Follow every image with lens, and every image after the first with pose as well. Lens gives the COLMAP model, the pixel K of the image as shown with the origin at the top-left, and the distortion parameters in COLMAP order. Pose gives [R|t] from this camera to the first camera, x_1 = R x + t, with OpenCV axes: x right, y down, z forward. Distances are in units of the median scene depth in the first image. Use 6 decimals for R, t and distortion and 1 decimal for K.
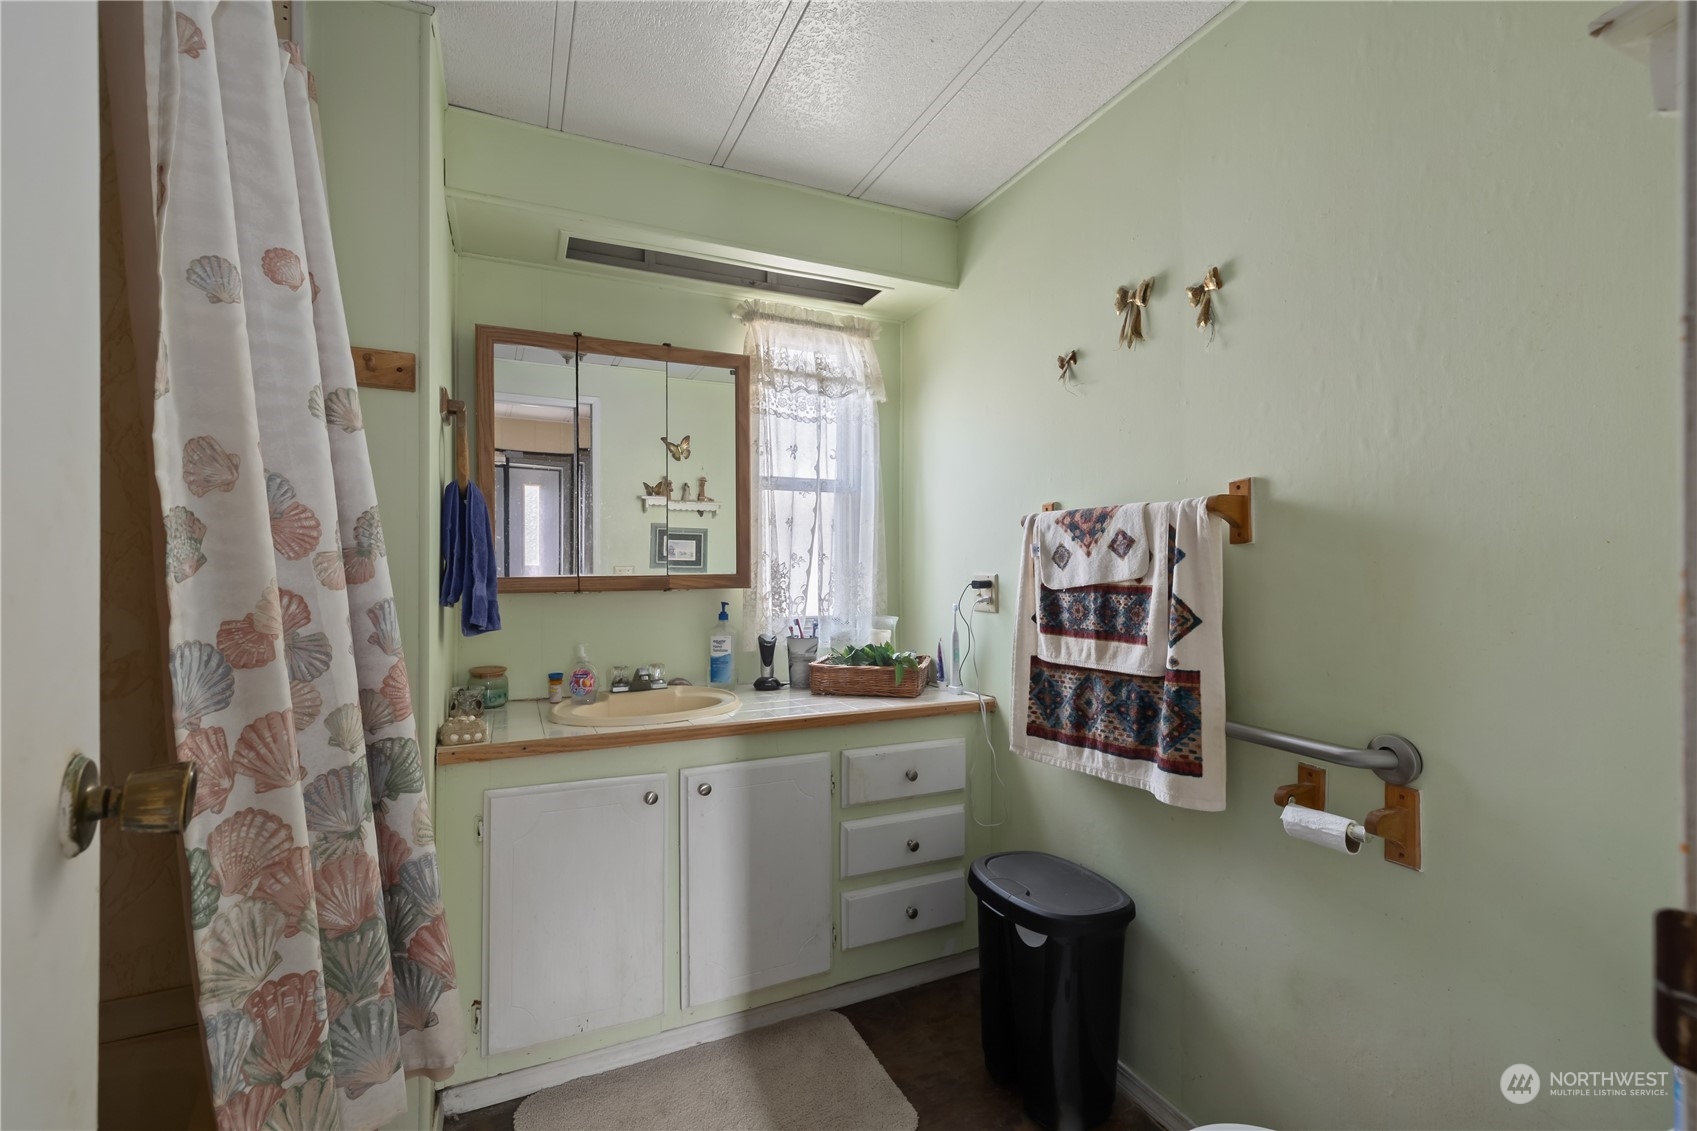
lens RADIAL K [[729.8, 0, 851.1], [0, 729.8, 566.2], [0, 0, 1]] dist [0.001462, -0.000933]
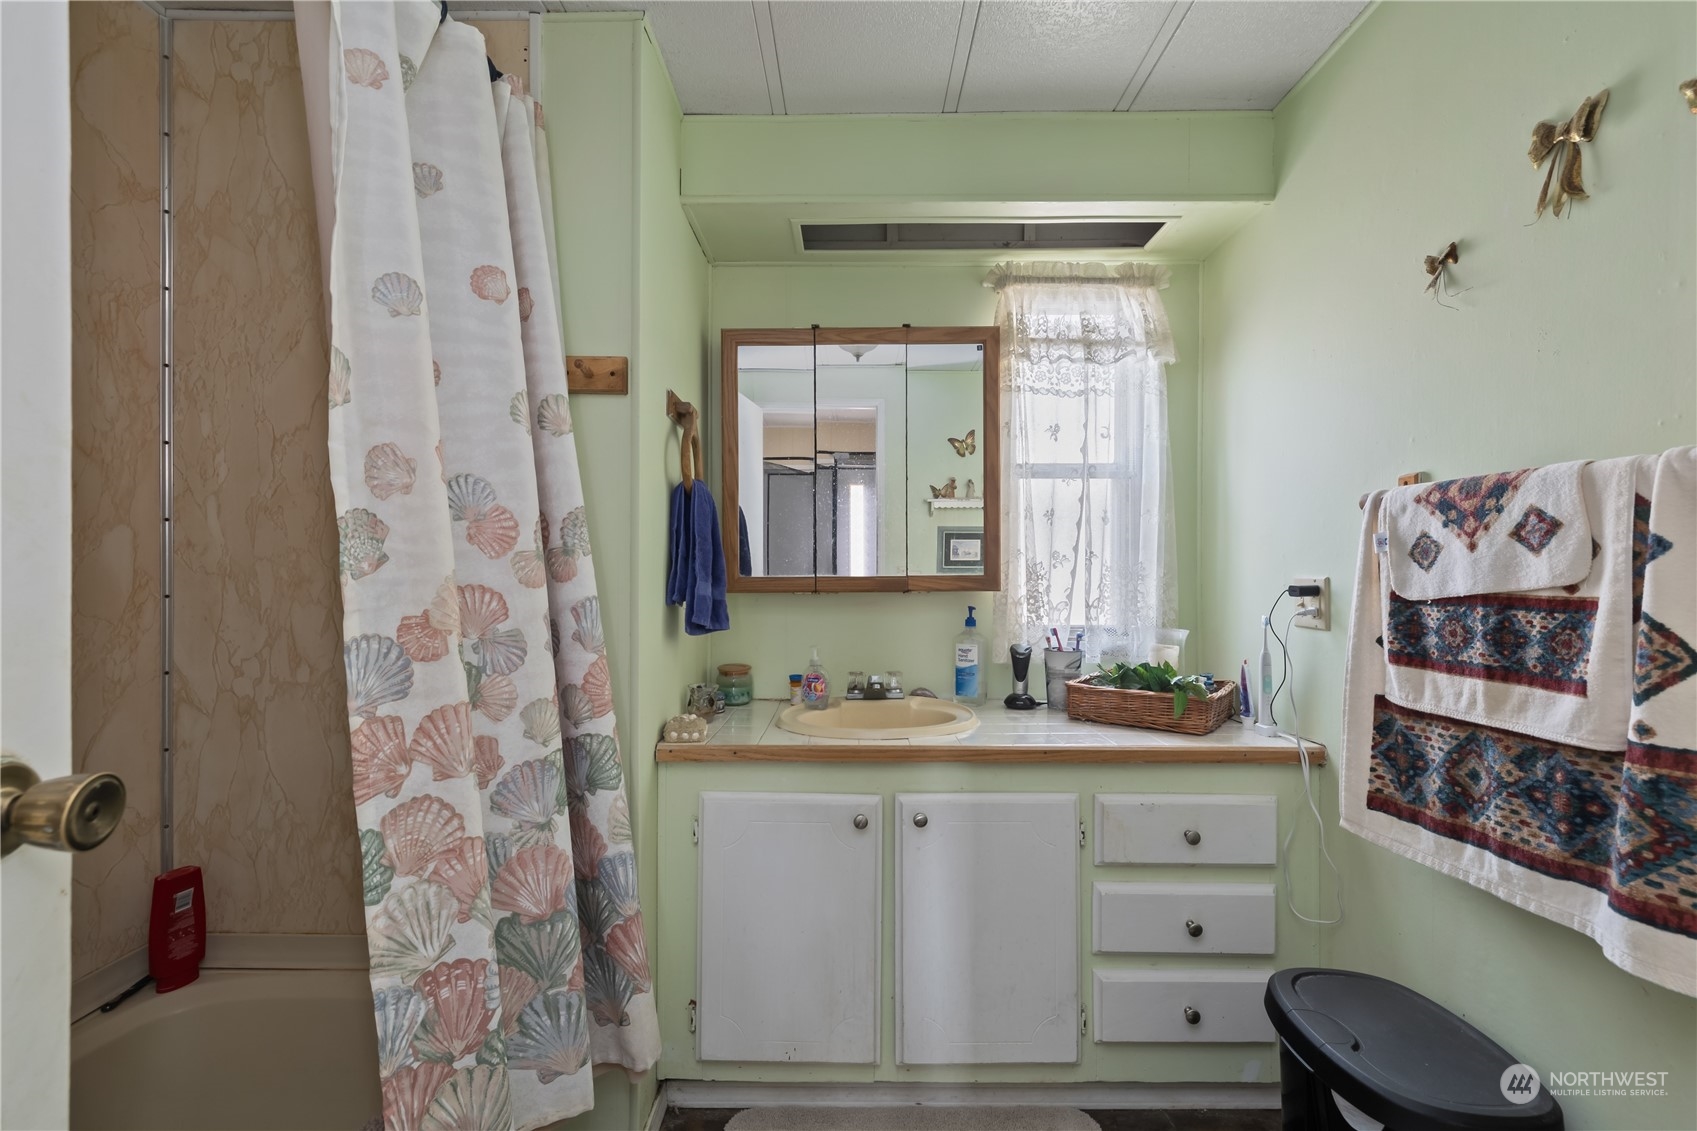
lens RADIAL K [[729.8, 0, 852.2], [0, 729.8, 569.2], [0, 0, 1]] dist [0.001462, -0.000933]
pose [[0.905238, 0.001965, -0.424901, 0.100965], [-0.000952, 0.999996, 0.002595, 0.001877], [0.424904, -0.001944, 0.905236, 0.177031]]
